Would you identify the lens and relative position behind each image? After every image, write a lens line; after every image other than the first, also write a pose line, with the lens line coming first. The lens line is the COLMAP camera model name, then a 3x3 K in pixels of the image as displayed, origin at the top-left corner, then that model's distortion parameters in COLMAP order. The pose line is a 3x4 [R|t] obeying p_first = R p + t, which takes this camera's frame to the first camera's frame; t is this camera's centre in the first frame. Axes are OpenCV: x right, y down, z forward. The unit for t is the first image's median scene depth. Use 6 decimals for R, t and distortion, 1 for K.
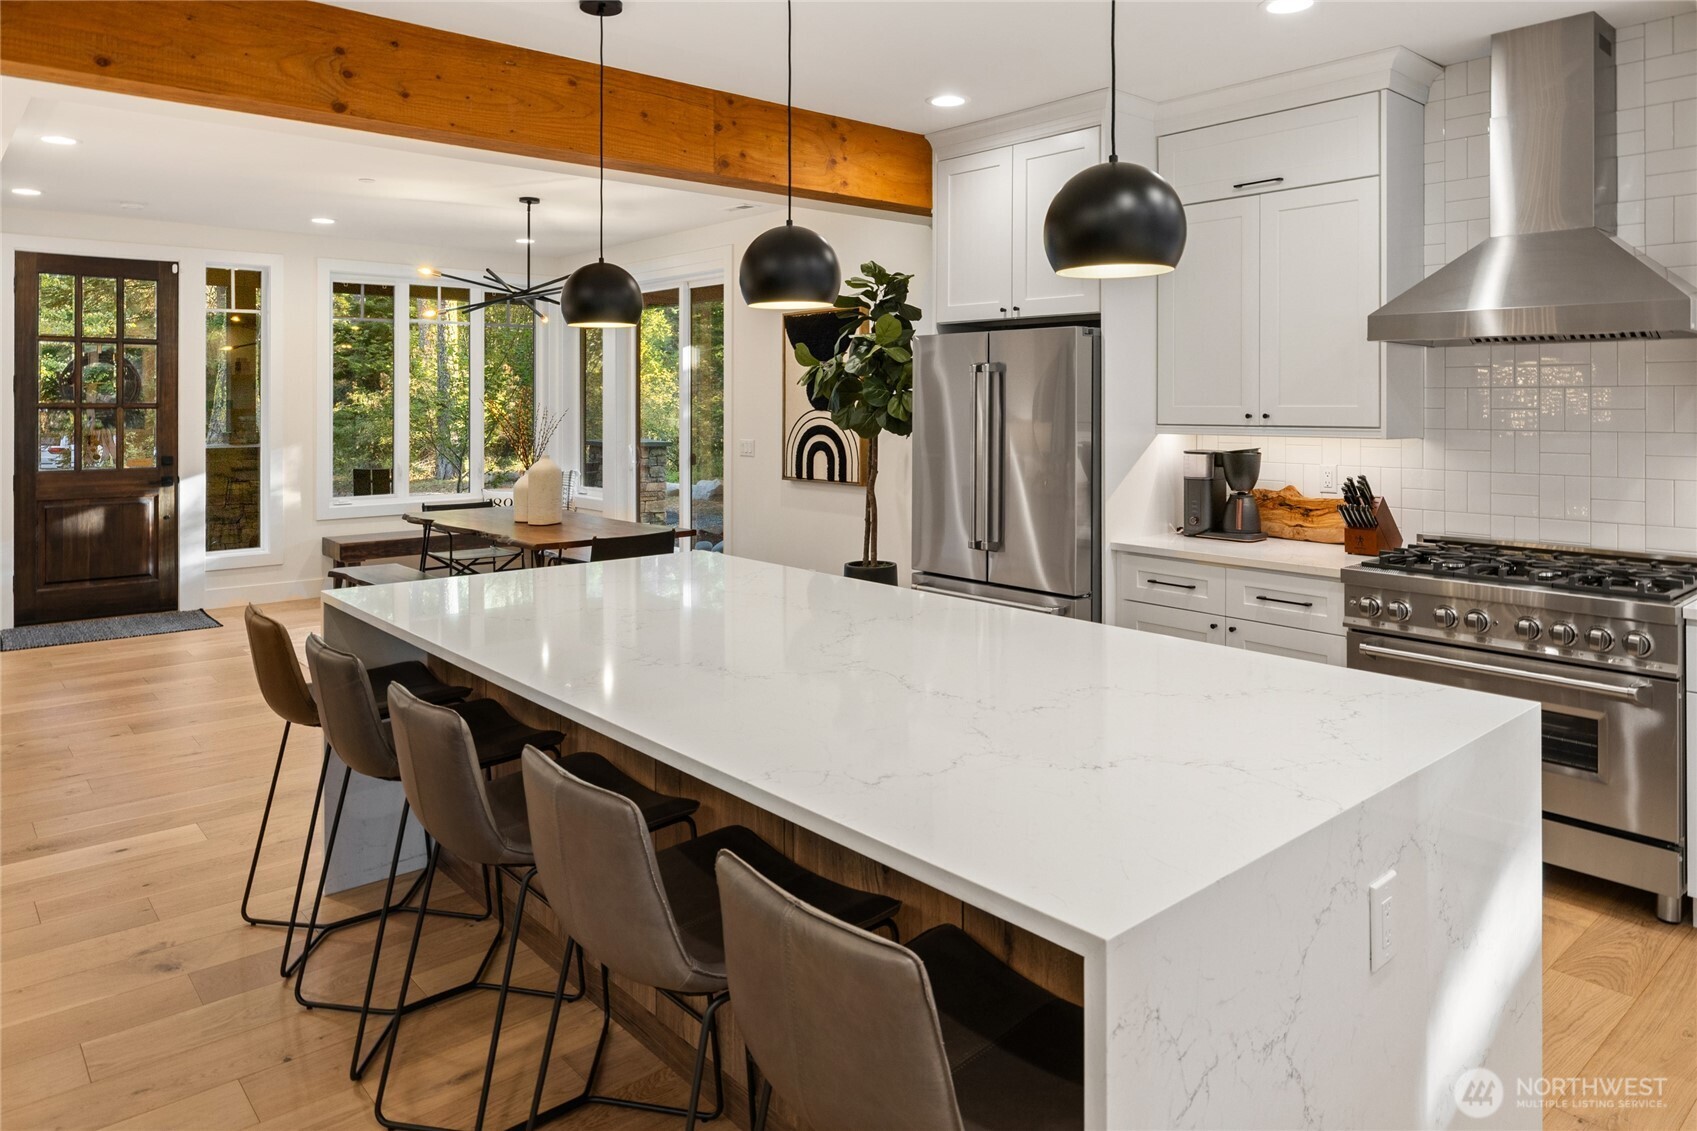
lens RADIAL K [[1093.2, 0, 839.4], [0, 1093.2, 411.0], [0, 0, 1]] dist [-0.002447, 0.001314]
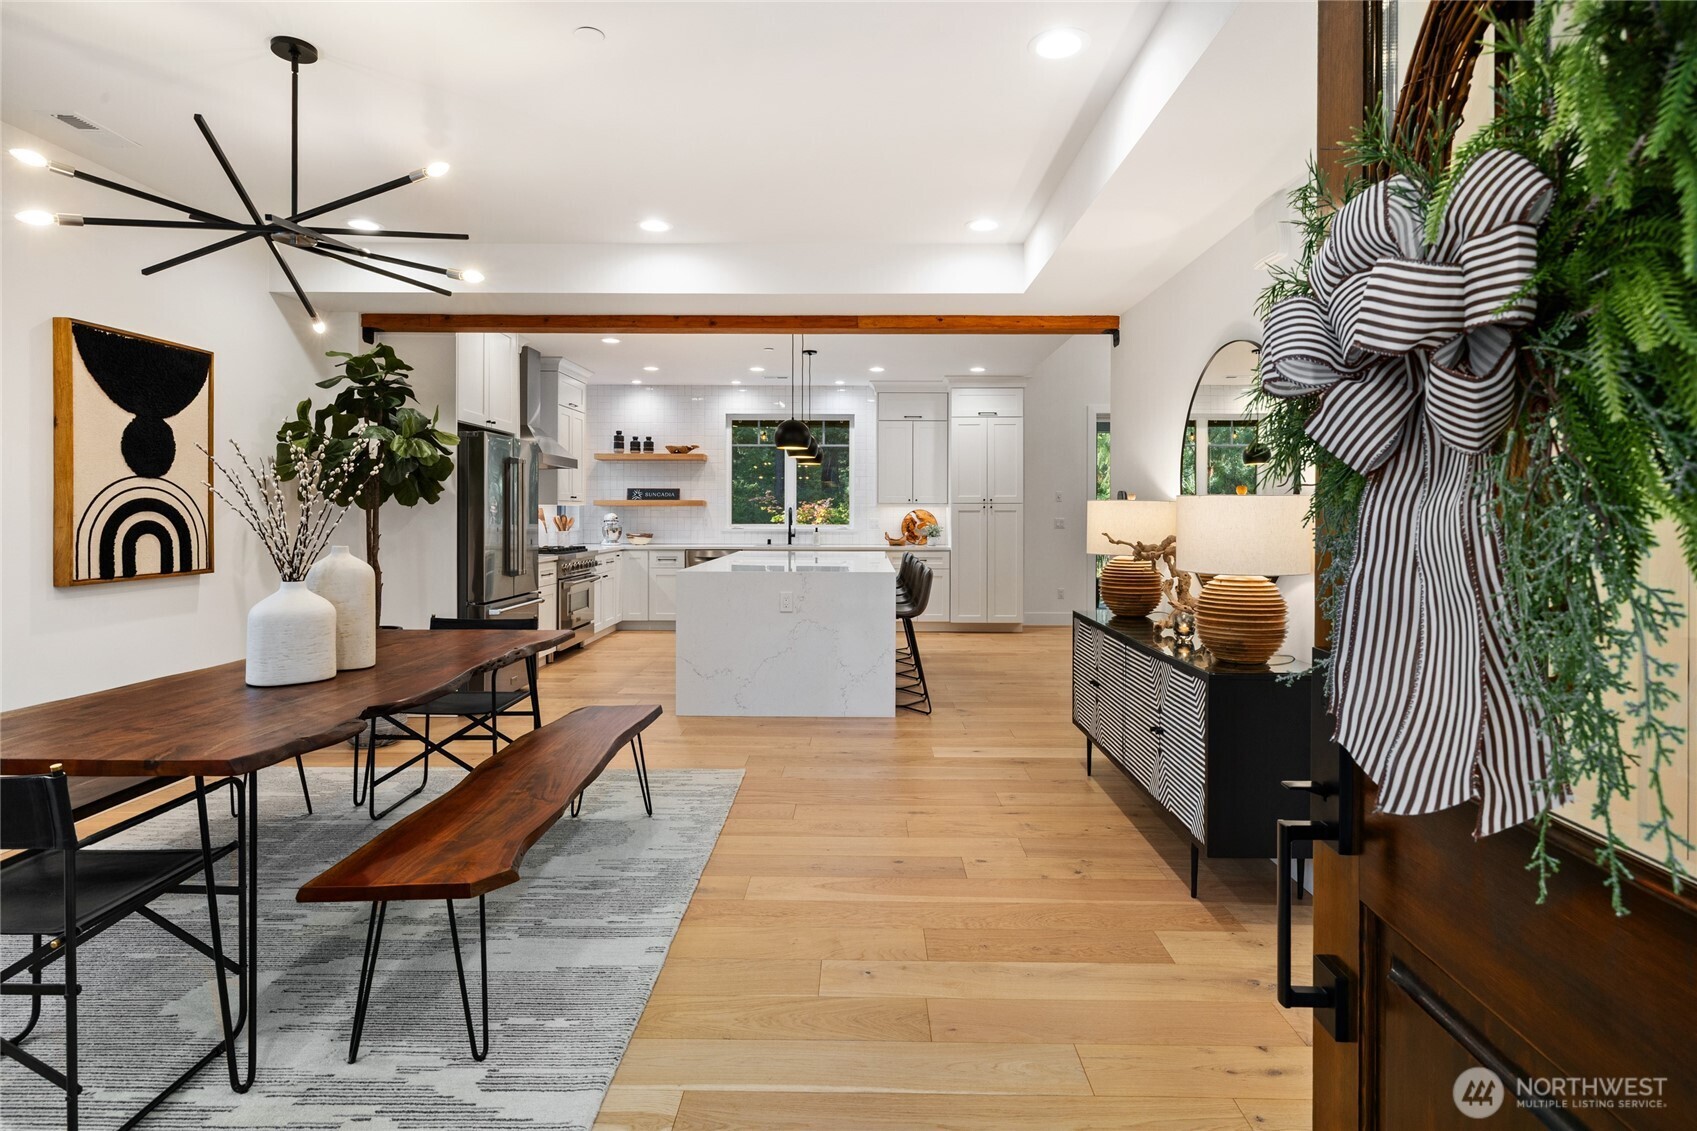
lens RADIAL K [[863.6, 0, 854.6], [0, 863.6, 509.3], [0, 0, 1]] dist [-0.000051, -0.000070]
pose [[-0.748177, 0.002071, 0.663496, -0.969565], [0.004453, 0.999988, 0.001900, 0.028224], [-0.663484, 0.004376, -0.748178, 1.468593]]
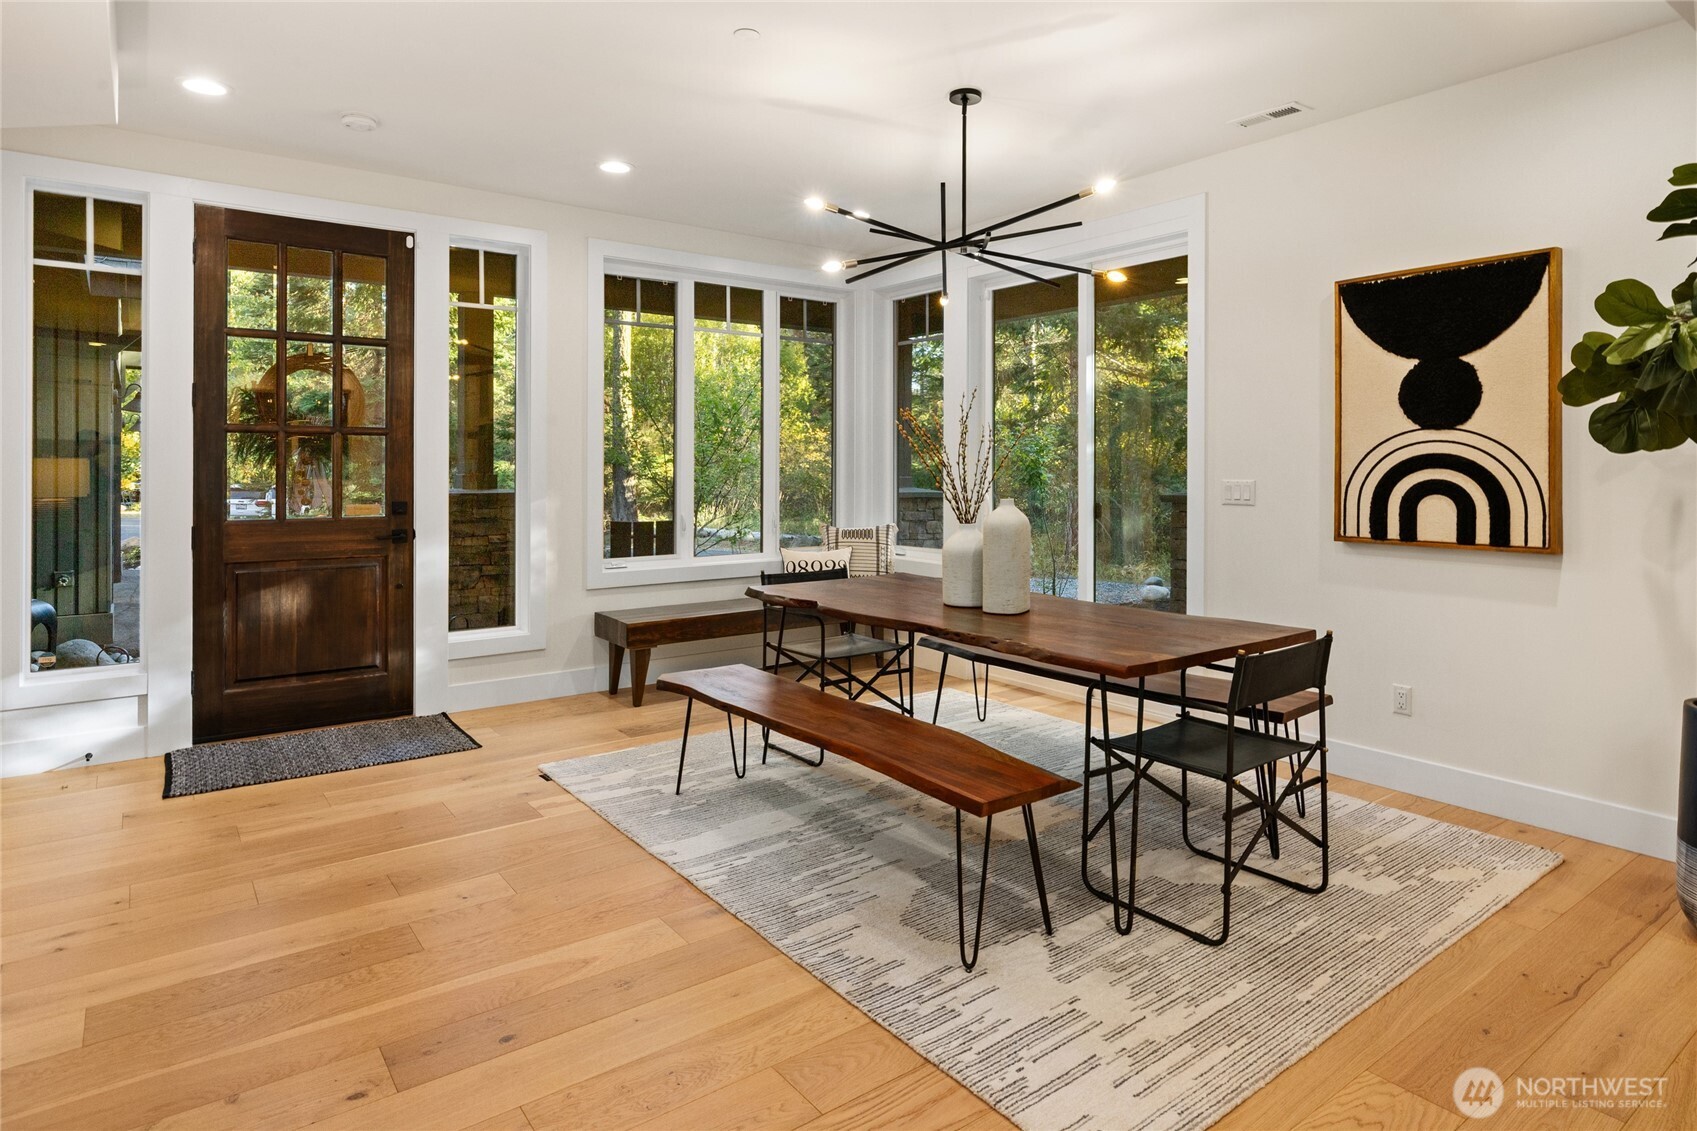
lens RADIAL K [[949.2, 0, 852.0], [0, 949.2, 477.4], [0, 0, 1]] dist [-0.001103, -0.000958]
pose [[0.997580, 0.002388, -0.069492, -0.405582], [-0.002232, 0.999995, 0.002310, 0.034386], [0.069497, -0.002150, 0.997580, 0.586471]]
